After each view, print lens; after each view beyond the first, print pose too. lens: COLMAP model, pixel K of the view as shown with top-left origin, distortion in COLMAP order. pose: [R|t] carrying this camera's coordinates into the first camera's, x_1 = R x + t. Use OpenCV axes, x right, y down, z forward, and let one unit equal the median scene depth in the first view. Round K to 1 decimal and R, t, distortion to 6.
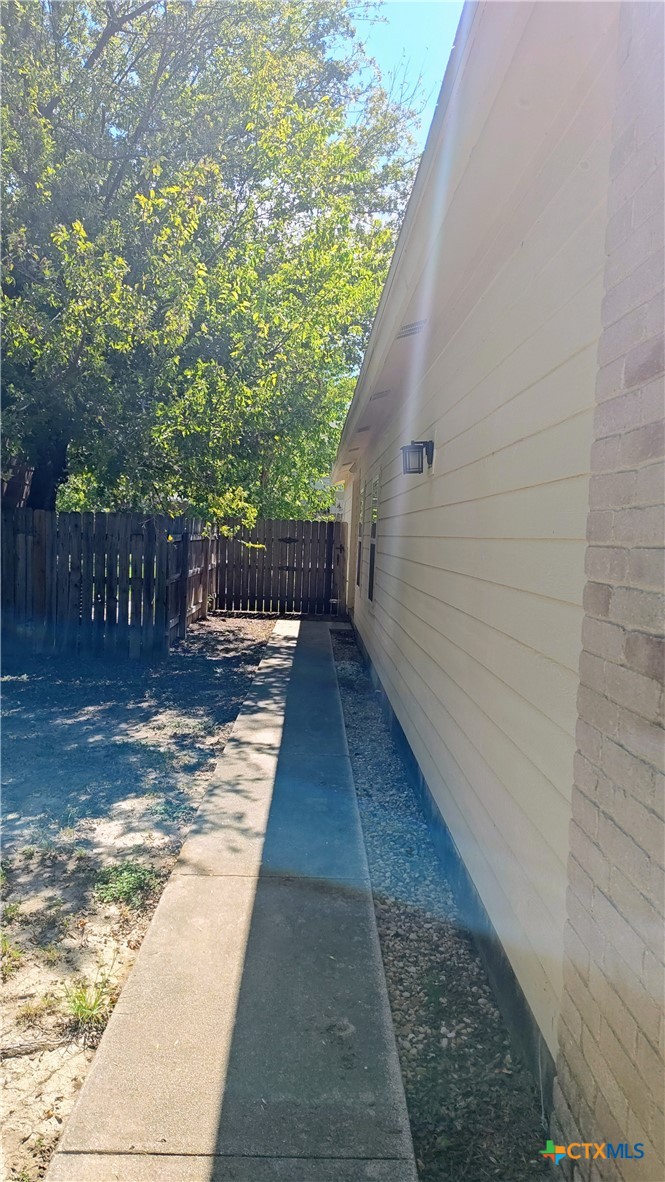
lens RADIAL K [[796.3, 0, 335.2], [0, 796.3, 592.2], [0, 0, 1]] dist [0.039545, -0.056774]
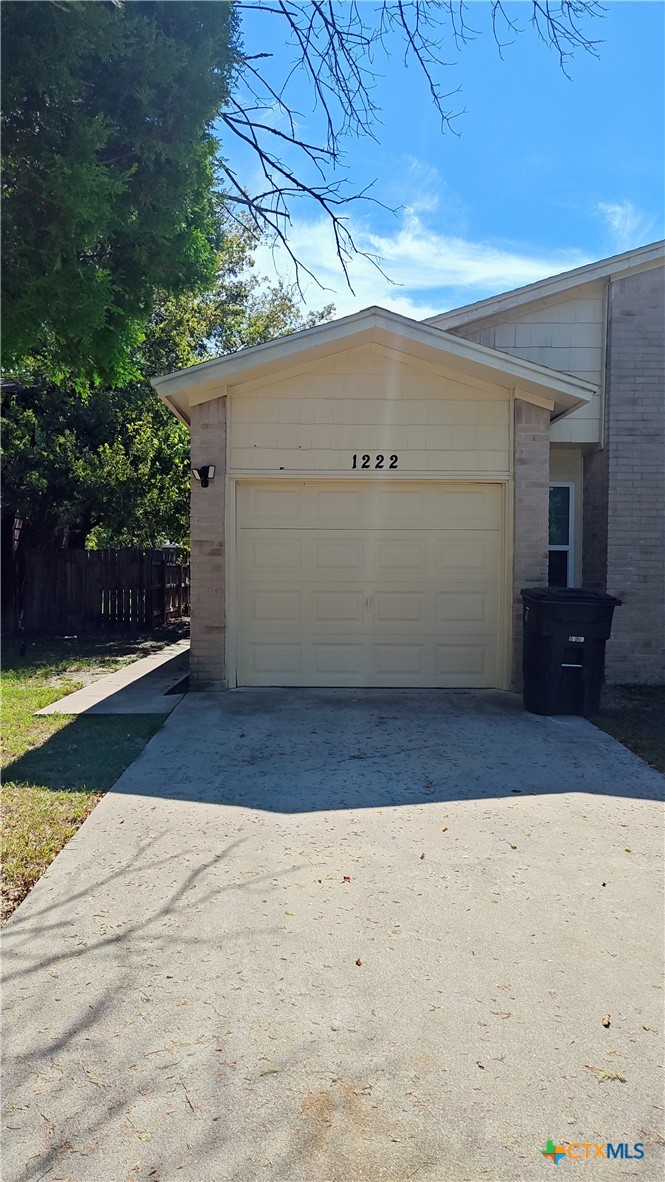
lens RADIAL K [[796.3, 0, 329.9], [0, 796.3, 596.0], [0, 0, 1]] dist [0.039545, -0.056774]
pose [[0.999153, -0.039573, -0.011293, 0.334892], [0.039005, 0.998145, -0.046754, 0.173359], [0.013122, 0.046274, 0.998843, -1.244899]]
